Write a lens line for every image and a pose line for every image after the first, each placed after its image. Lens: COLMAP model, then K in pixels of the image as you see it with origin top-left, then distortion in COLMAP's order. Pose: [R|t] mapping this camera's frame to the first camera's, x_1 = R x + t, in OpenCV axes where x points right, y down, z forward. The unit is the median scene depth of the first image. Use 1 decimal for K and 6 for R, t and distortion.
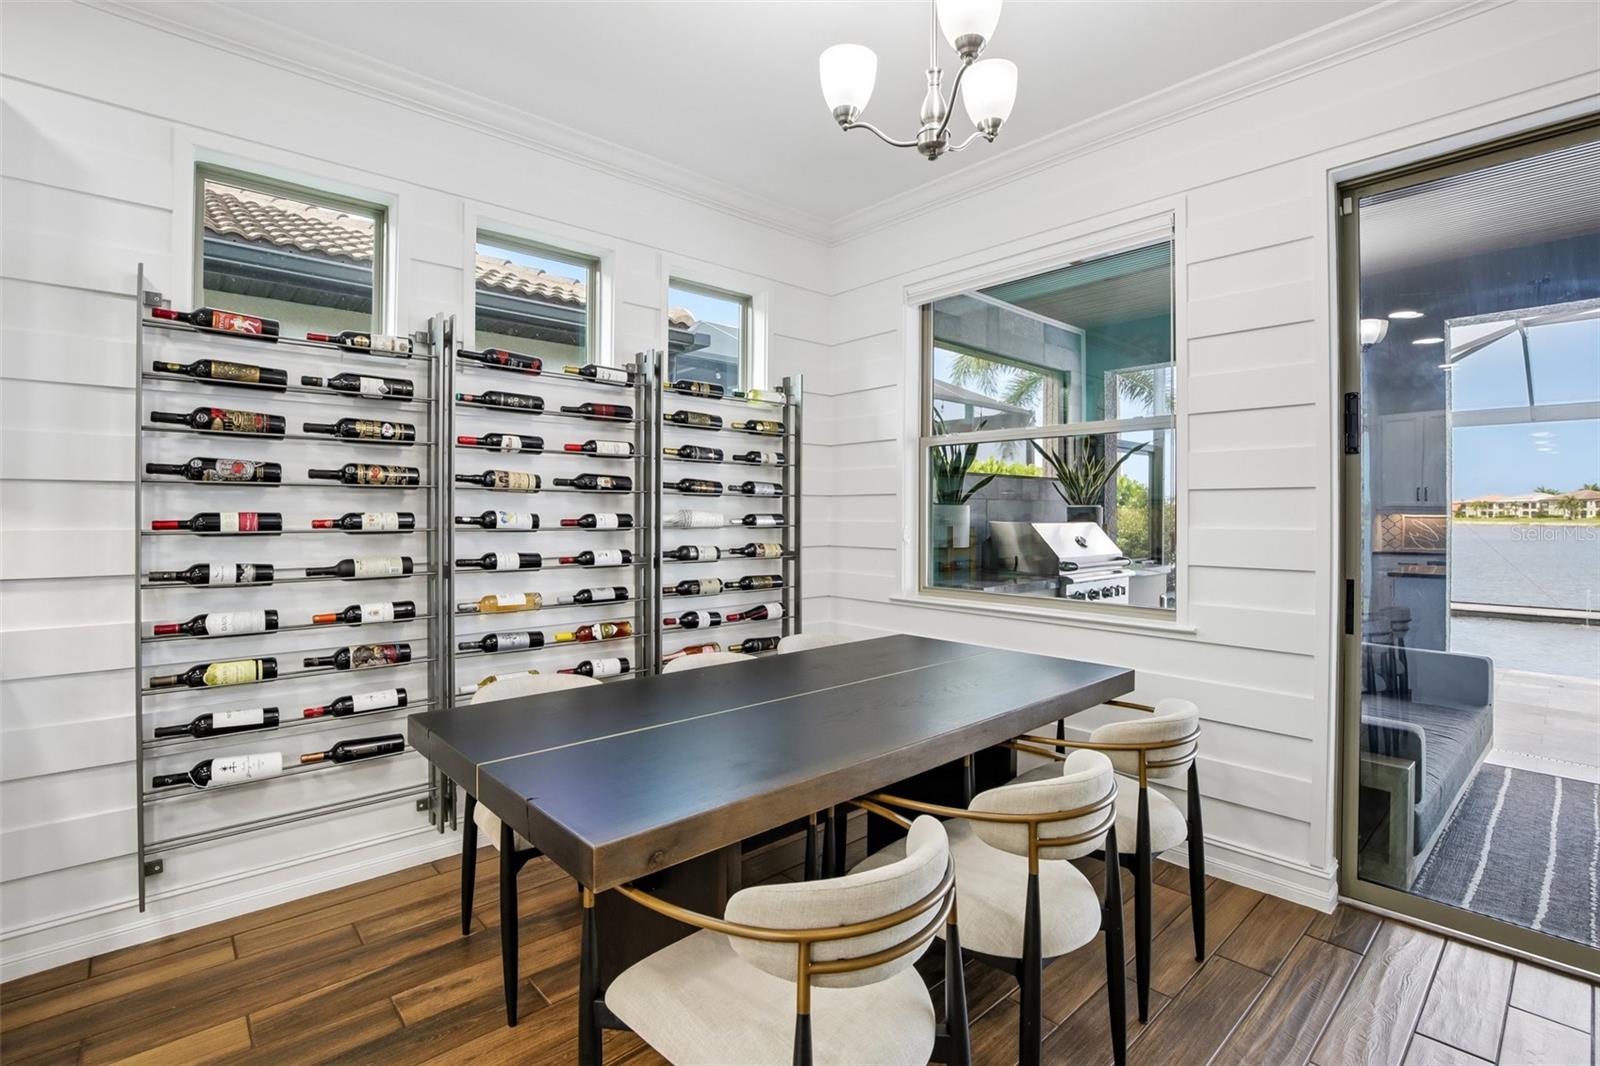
lens RADIAL K [[740.2, 0, 805.0], [0, 740.2, 517.4], [0, 0, 1]] dist [-0.027266, 0.000191]
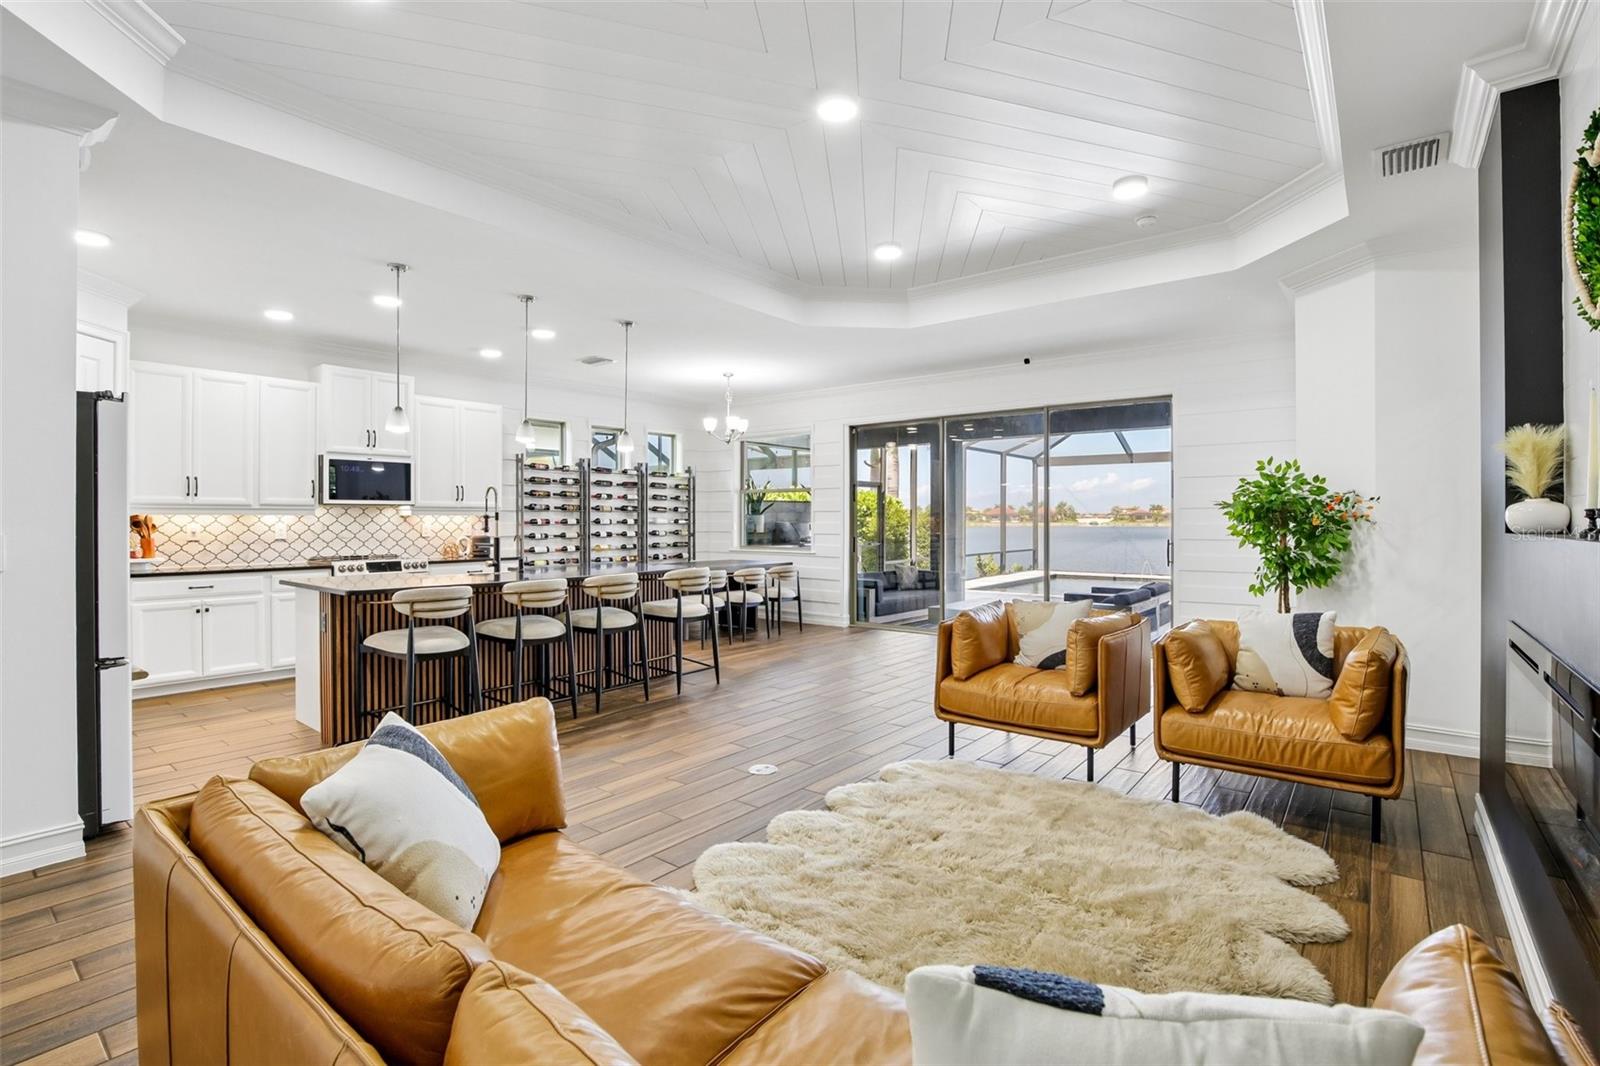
lens RADIAL K [[740.2, 0, 805.0], [0, 740.2, 517.4], [0, 0, 1]] dist [-0.027266, 0.000191]
pose [[0.984959, -0.004572, 0.172729, -0.084299], [0.006080, 0.999948, -0.008199, 0.016067], [-0.172682, 0.009126, 0.984935, -1.851755]]
